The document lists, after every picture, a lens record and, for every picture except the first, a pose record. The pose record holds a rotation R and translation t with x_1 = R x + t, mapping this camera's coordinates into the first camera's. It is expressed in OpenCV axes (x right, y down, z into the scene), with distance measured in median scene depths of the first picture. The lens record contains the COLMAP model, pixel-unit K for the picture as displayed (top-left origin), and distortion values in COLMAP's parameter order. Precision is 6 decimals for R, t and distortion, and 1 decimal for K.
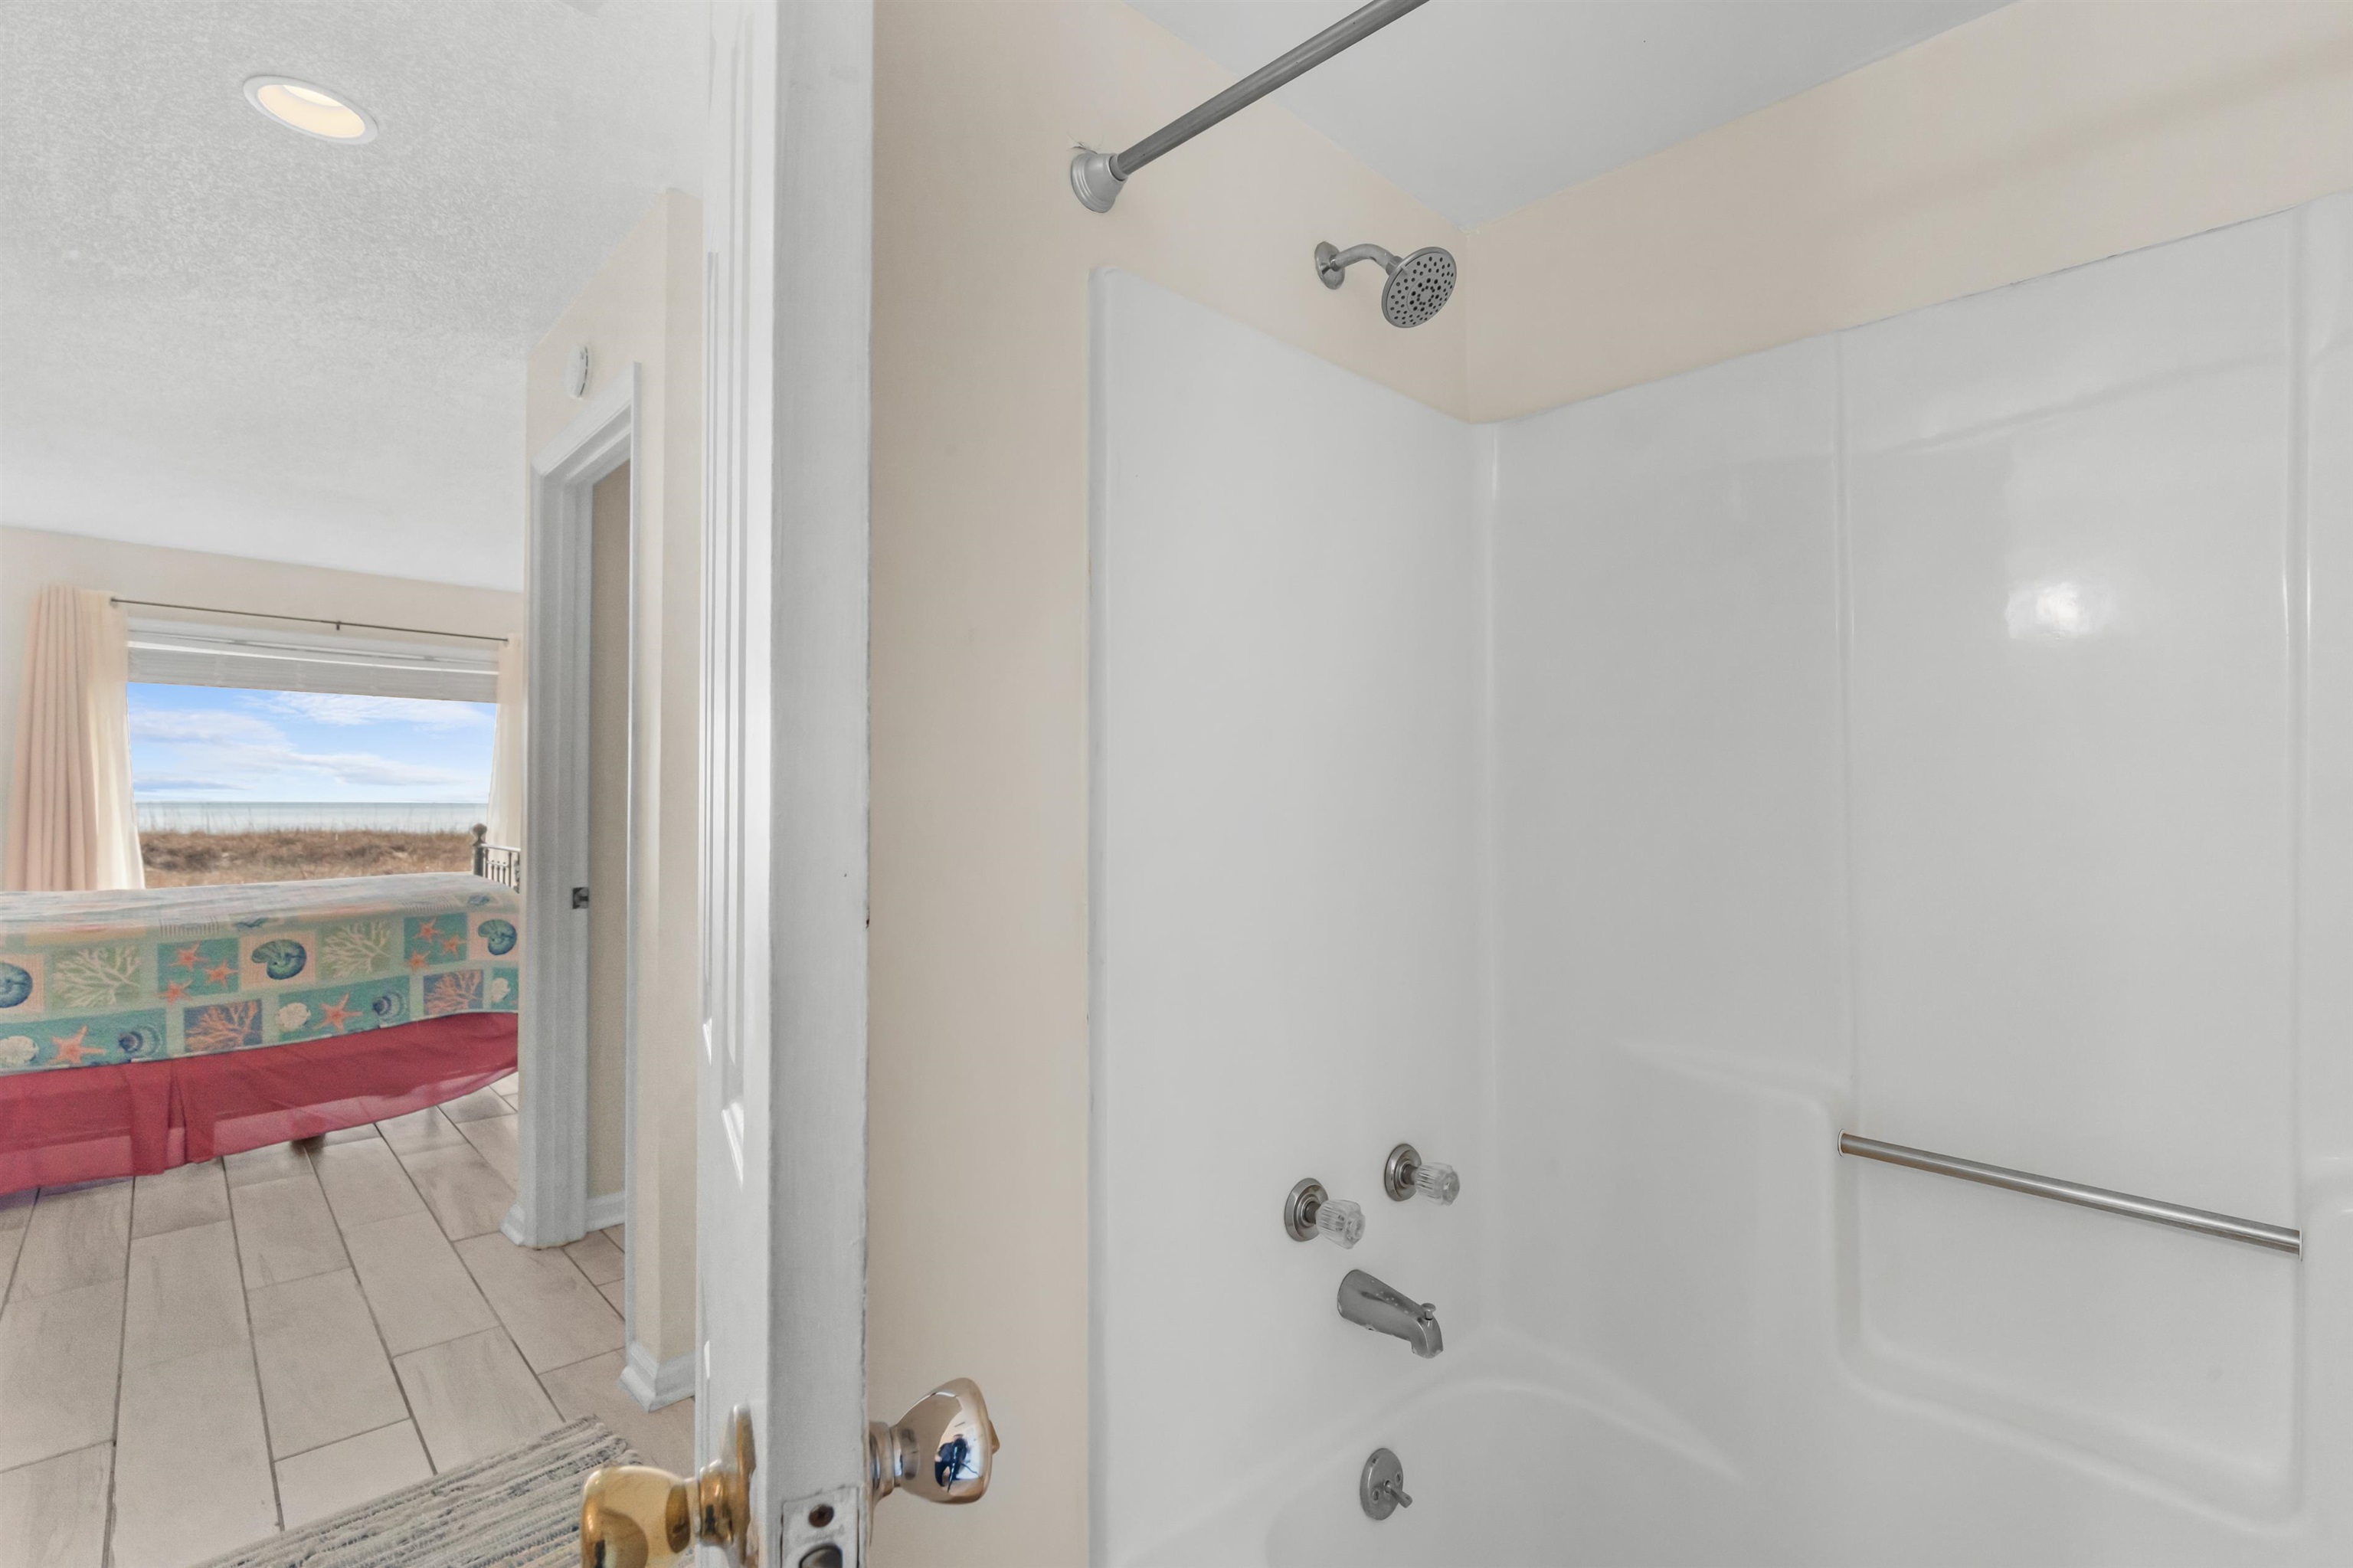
lens RADIAL K [[1082.5, 0, 1191.8], [0, 1082.5, 788.0], [0, 0, 1]] dist [0.000141, -0.001455]
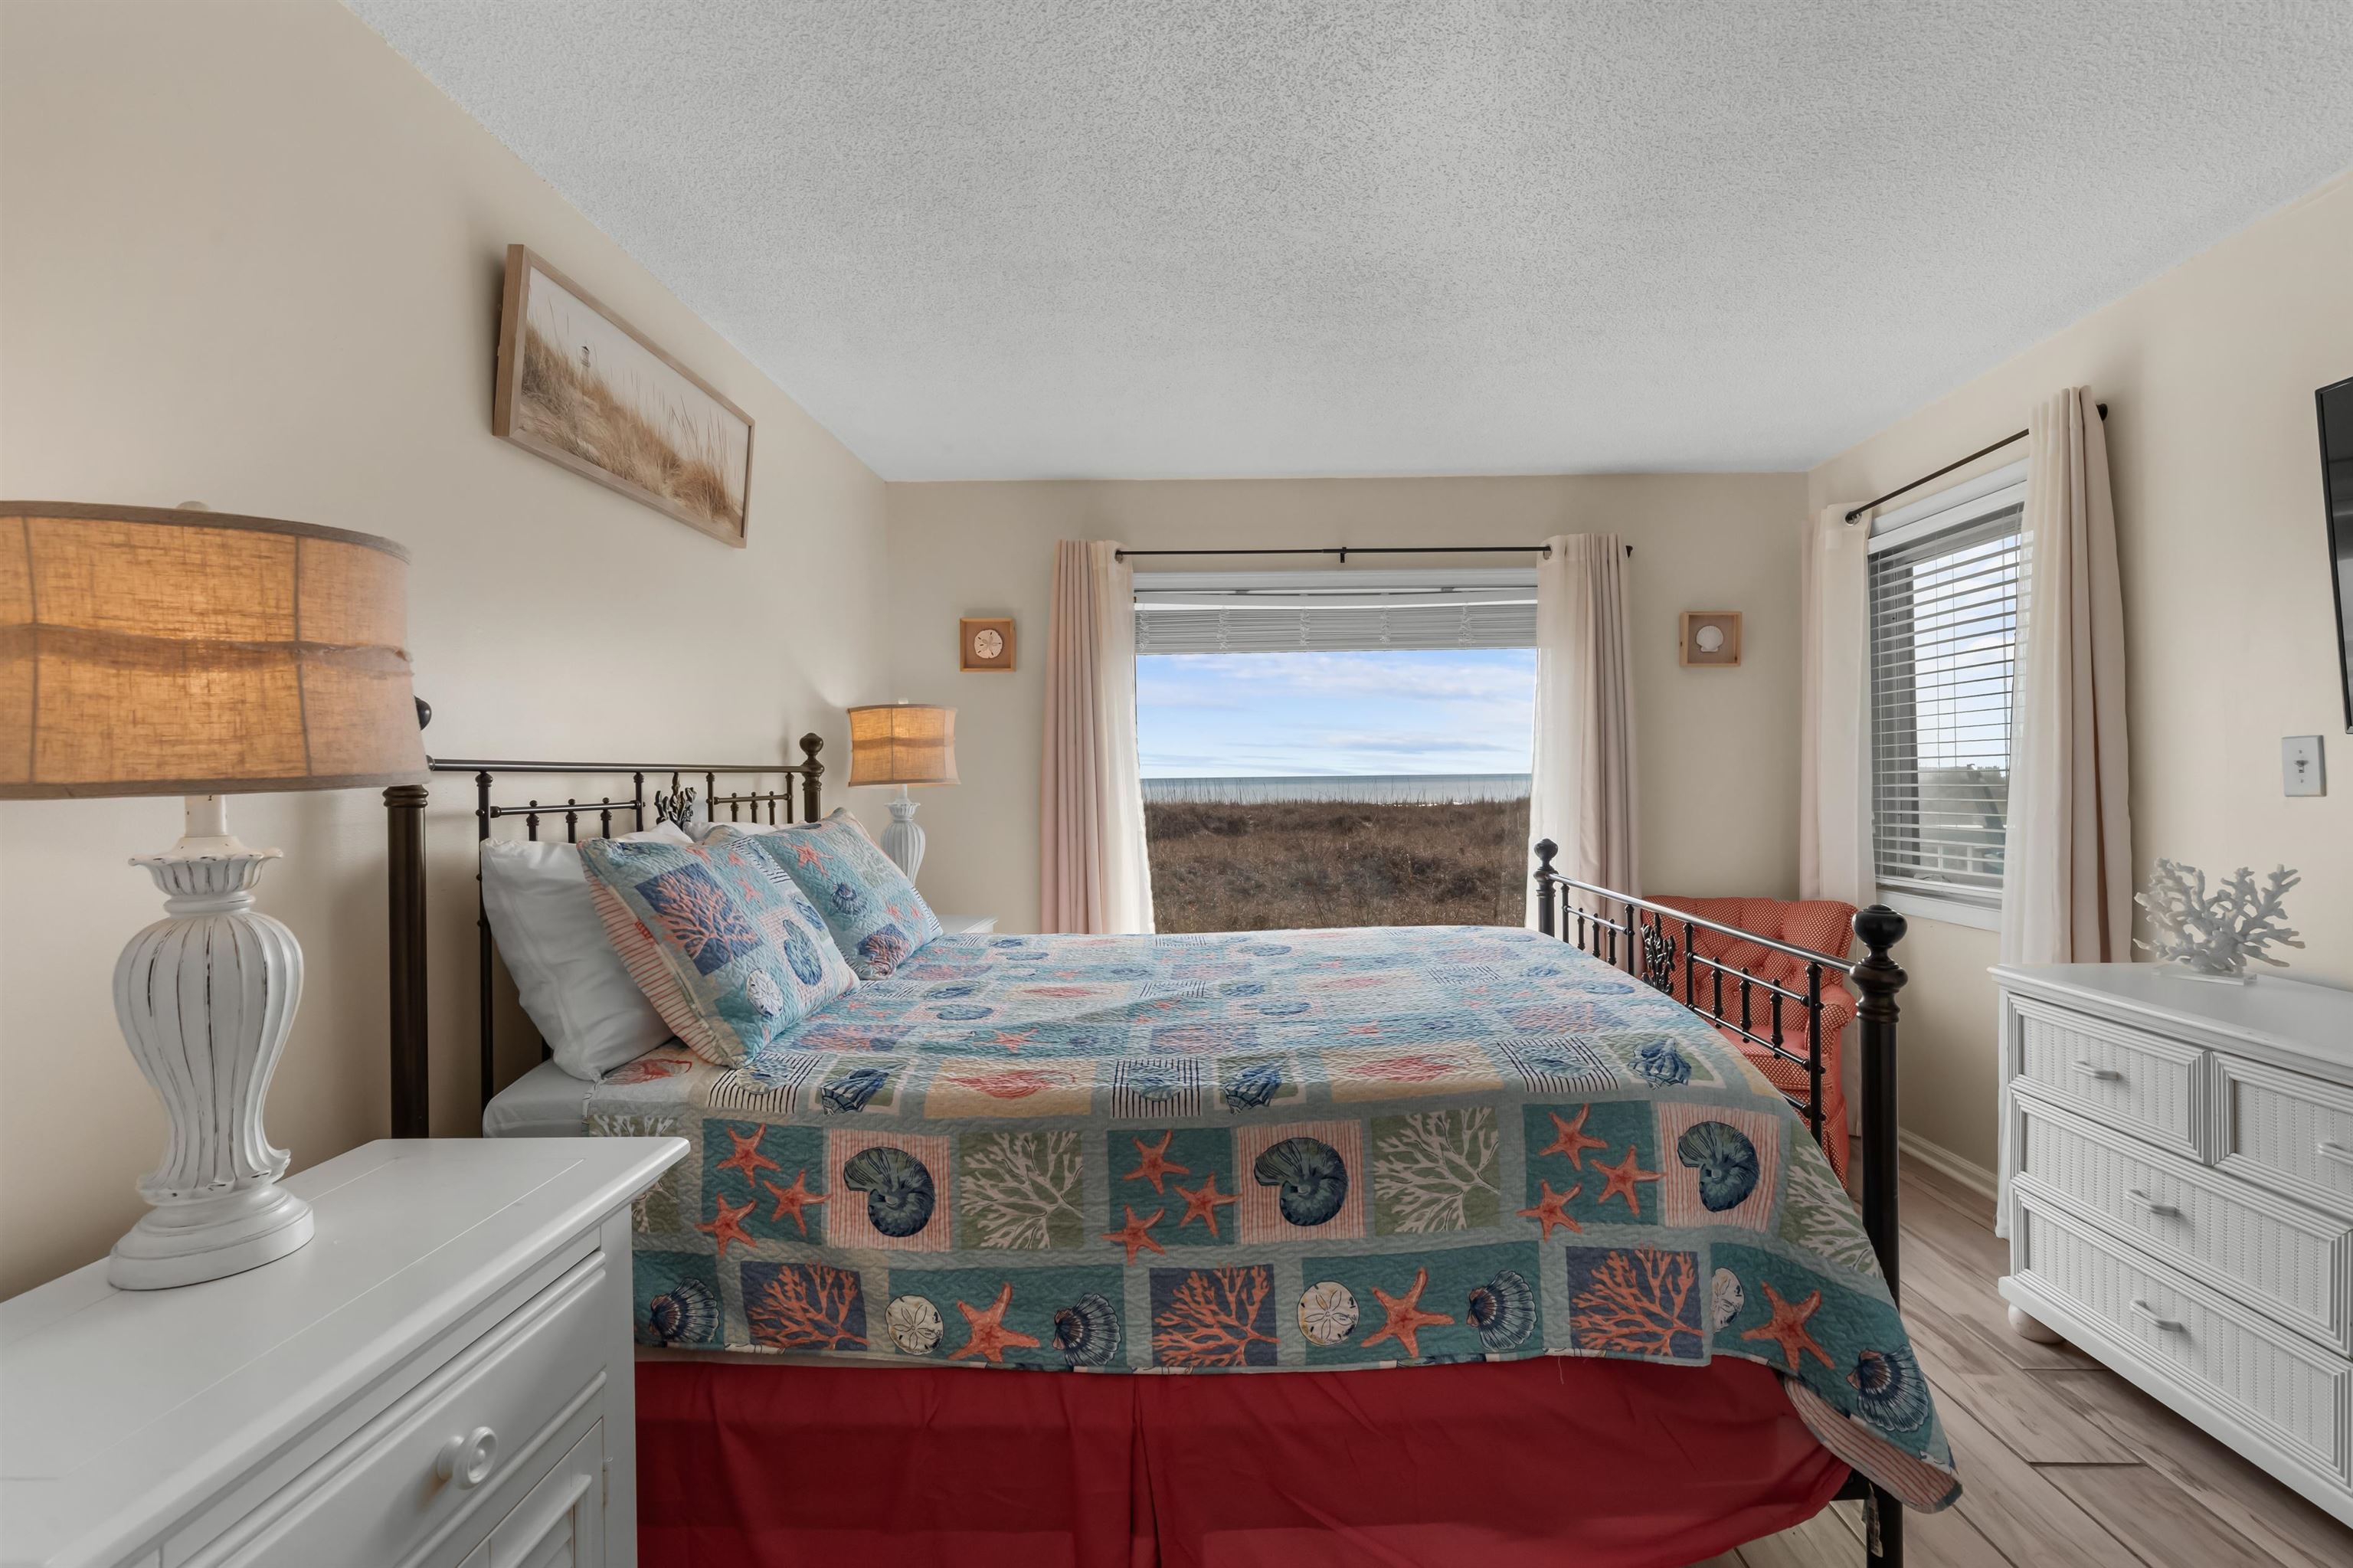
lens RADIAL K [[1082.5, 0, 1181.2], [0, 1082.5, 772.5], [0, 0, 1]] dist [0.000141, -0.001455]
pose [[0.700396, -0.018272, -0.713521, -0.548457], [0.029583, 0.999556, 0.003442, -0.017986], [0.713141, -0.023519, 0.700626, 0.646533]]
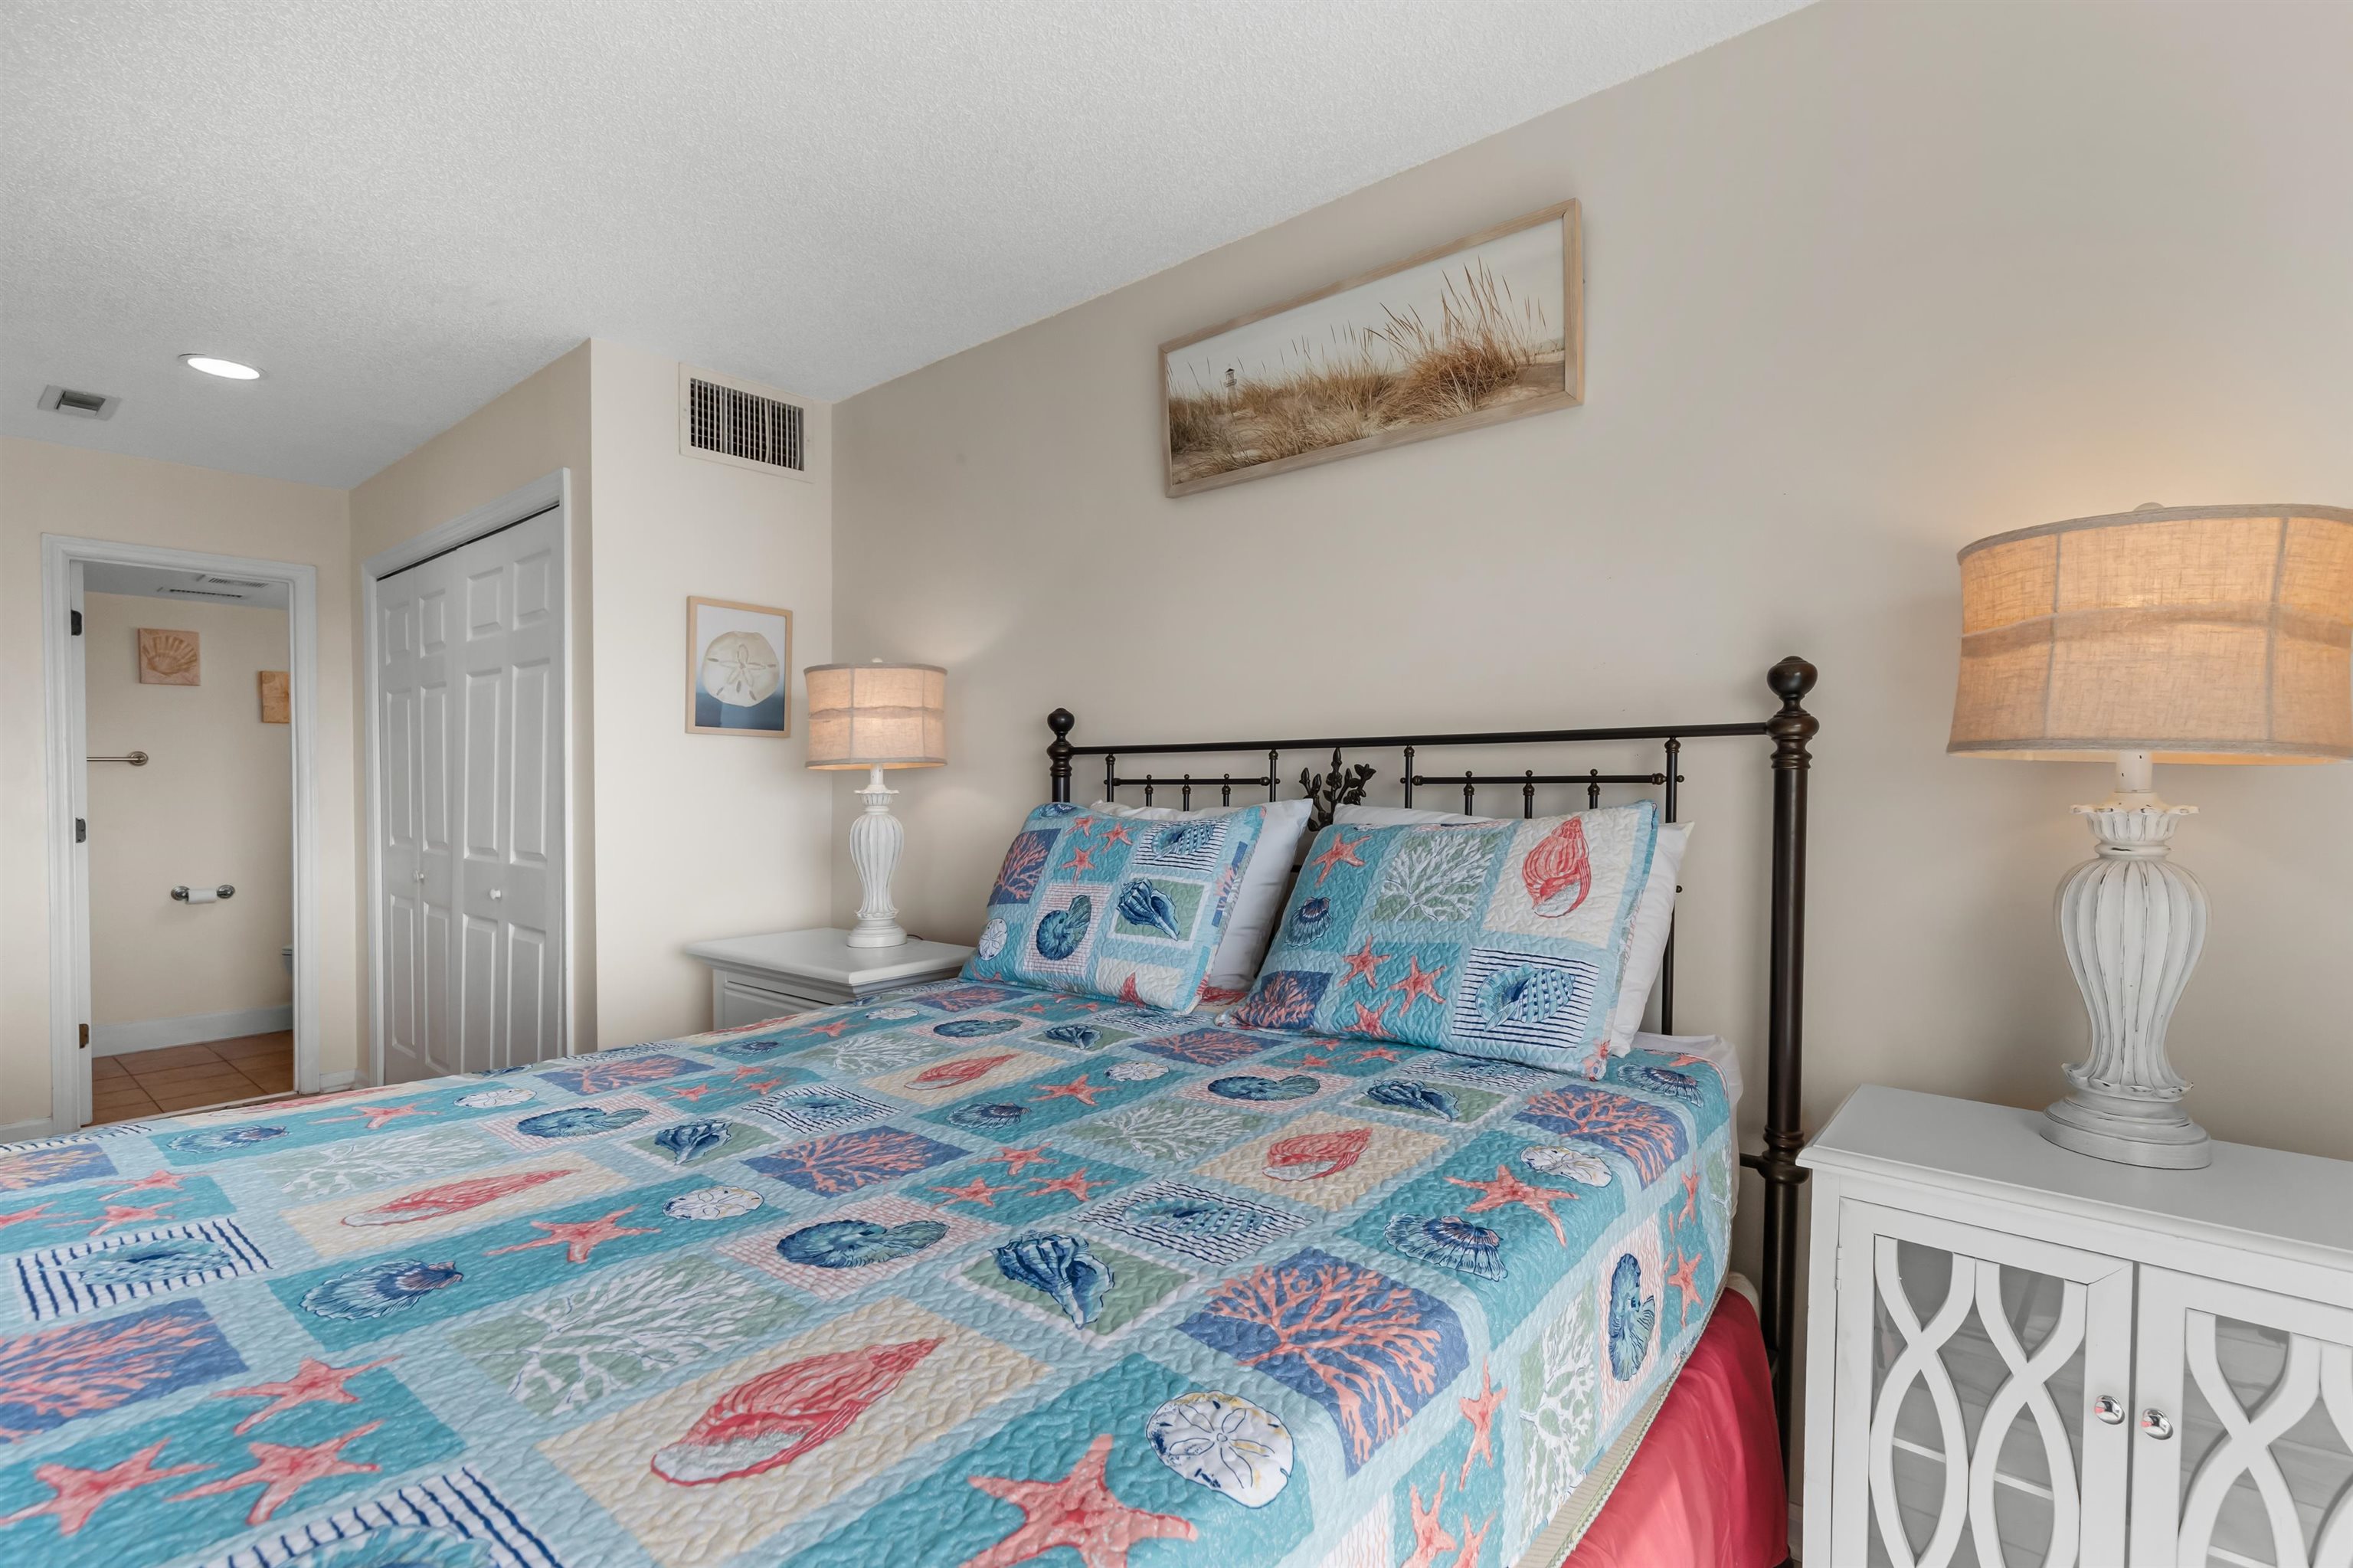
lens RADIAL K [[1082.5, 0, 1172.8], [0, 1082.5, 794.4], [0, 0, 1]] dist [0.000141, -0.001455]
pose [[-0.992853, 0.018745, -0.117860, -0.970216], [0.017153, 0.999748, 0.014505, -0.010736], [0.118102, 0.012380, -0.992924, 1.318326]]
